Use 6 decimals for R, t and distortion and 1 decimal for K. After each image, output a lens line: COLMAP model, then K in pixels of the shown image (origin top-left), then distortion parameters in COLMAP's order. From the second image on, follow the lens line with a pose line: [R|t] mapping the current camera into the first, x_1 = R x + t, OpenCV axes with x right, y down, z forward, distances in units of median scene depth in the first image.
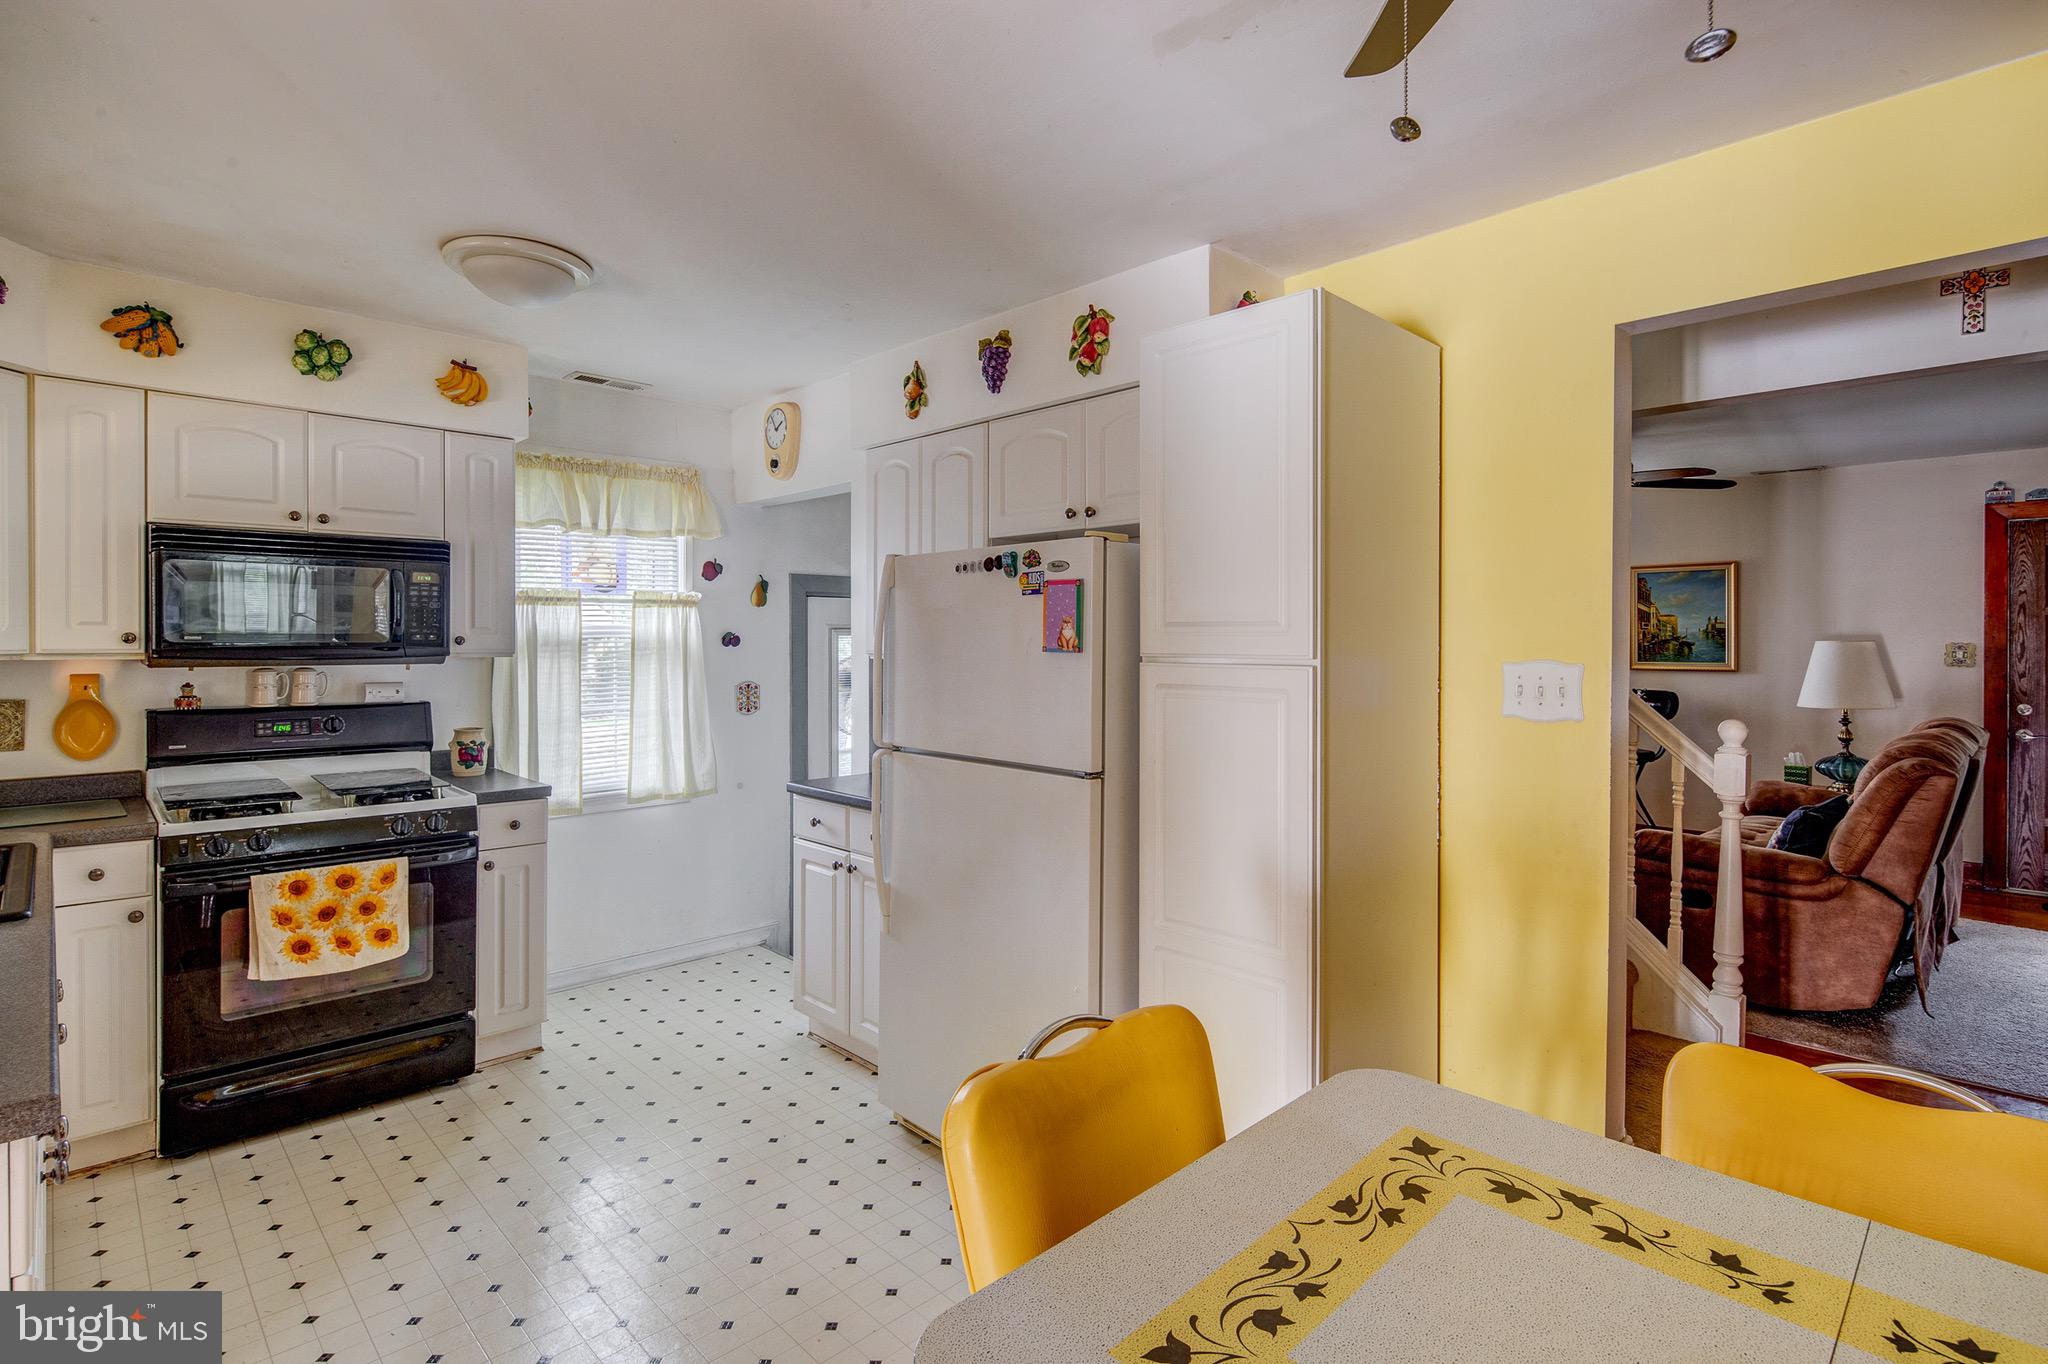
lens RADIAL K [[1000.7, 0, 1027.5], [0, 1000.7, 642.9], [0, 0, 1]] dist [-0.000469, -0.000416]
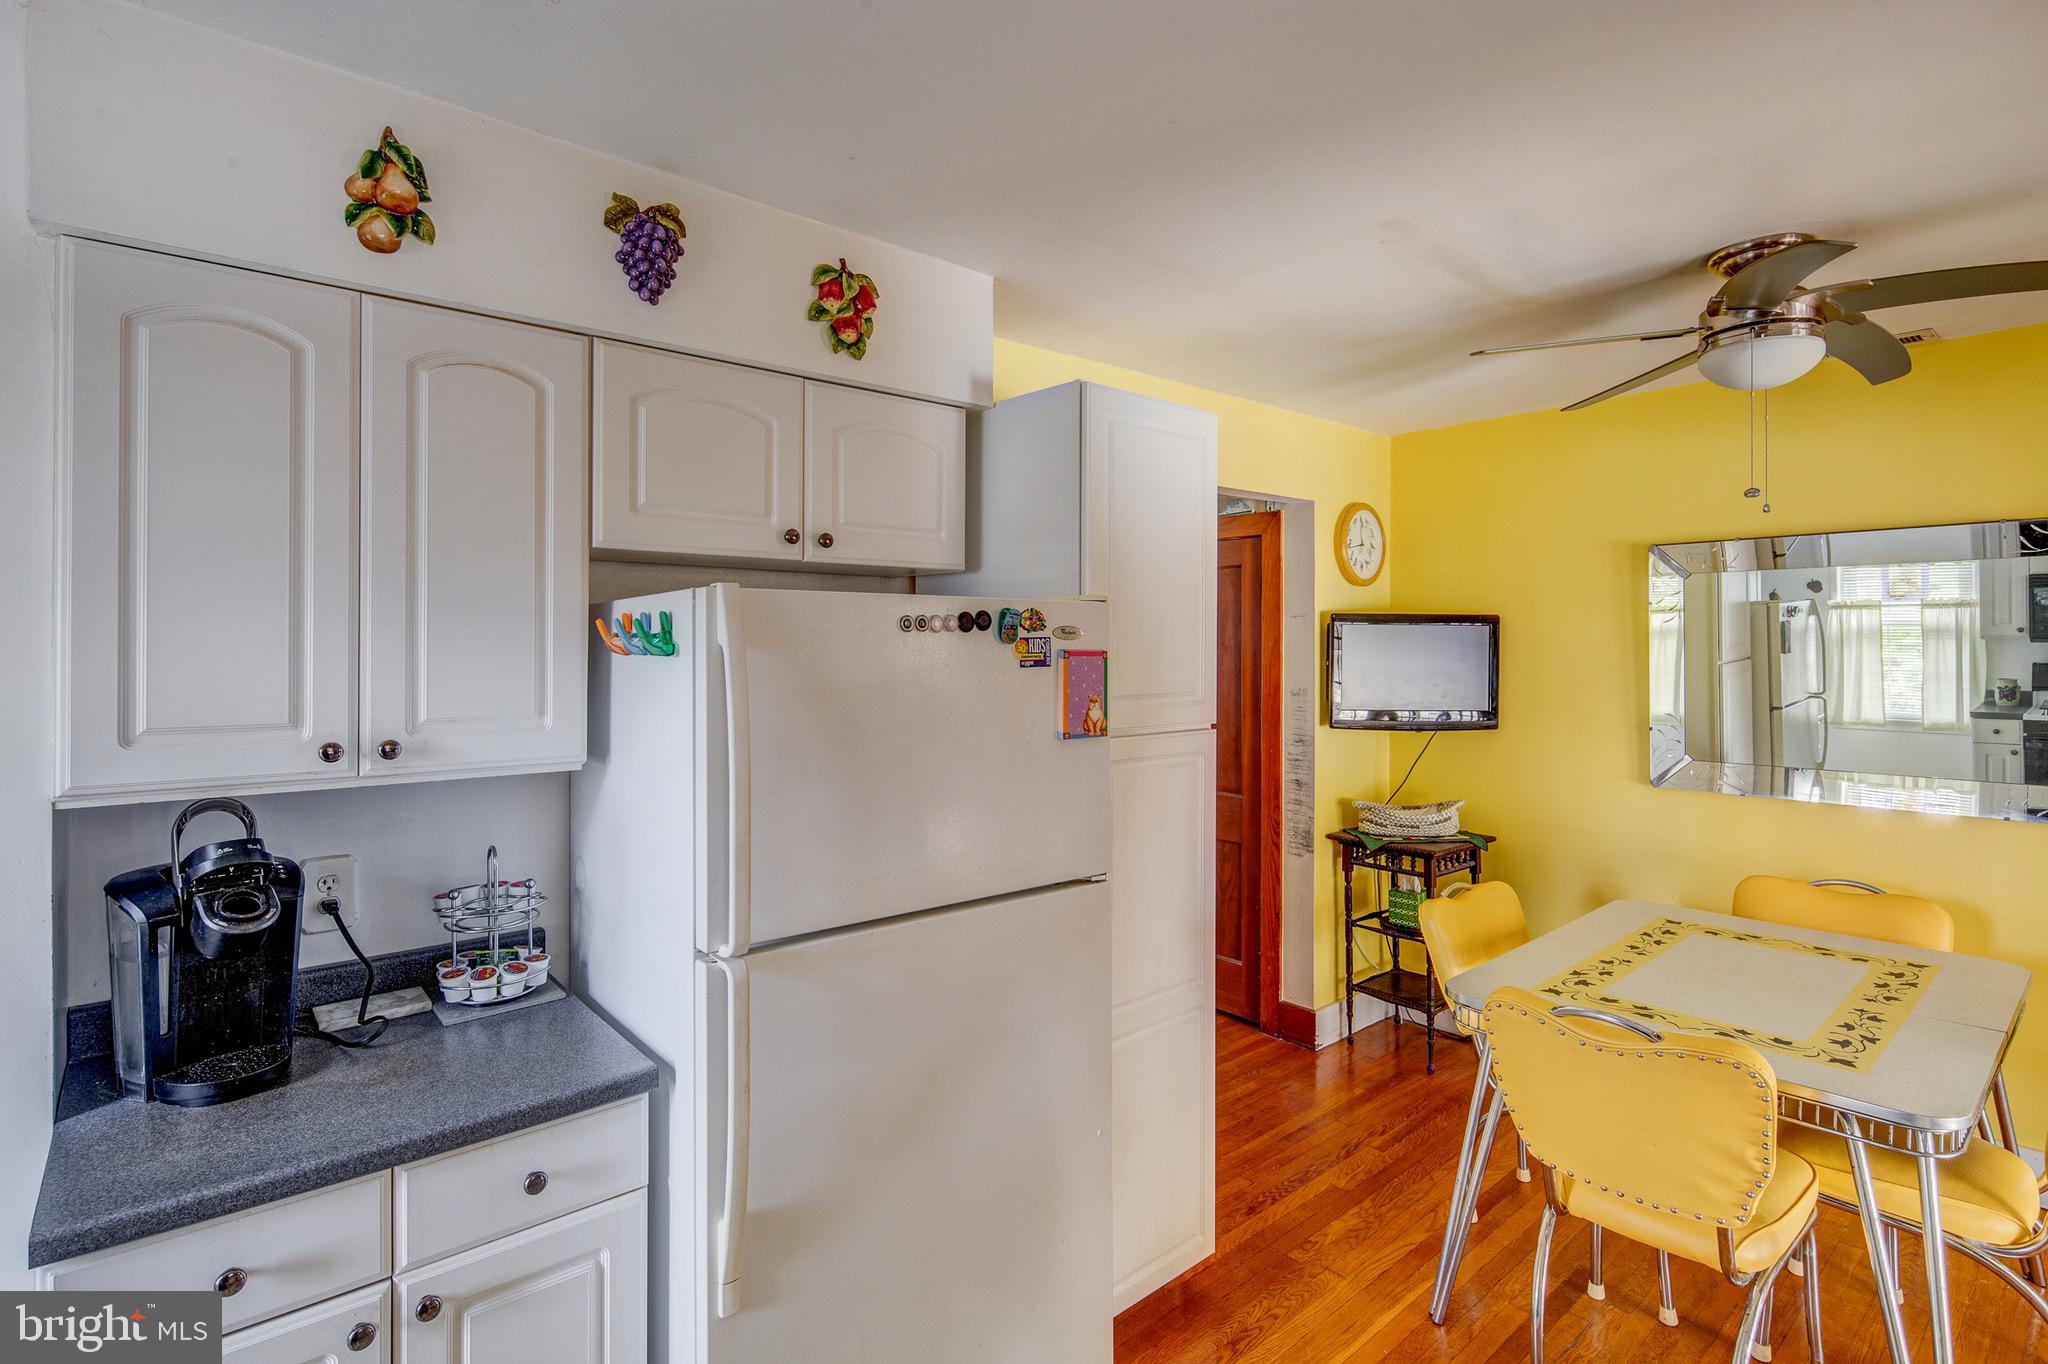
lens RADIAL K [[1000.7, 0, 1027.5], [0, 1000.7, 642.9], [0, 0, 1]] dist [-0.000469, -0.000416]
pose [[0.060760, -0.001958, 0.998150, -0.764547], [0.004962, 0.999986, 0.001659, -0.068112], [-0.998140, 0.004852, 0.060769, 0.959502]]
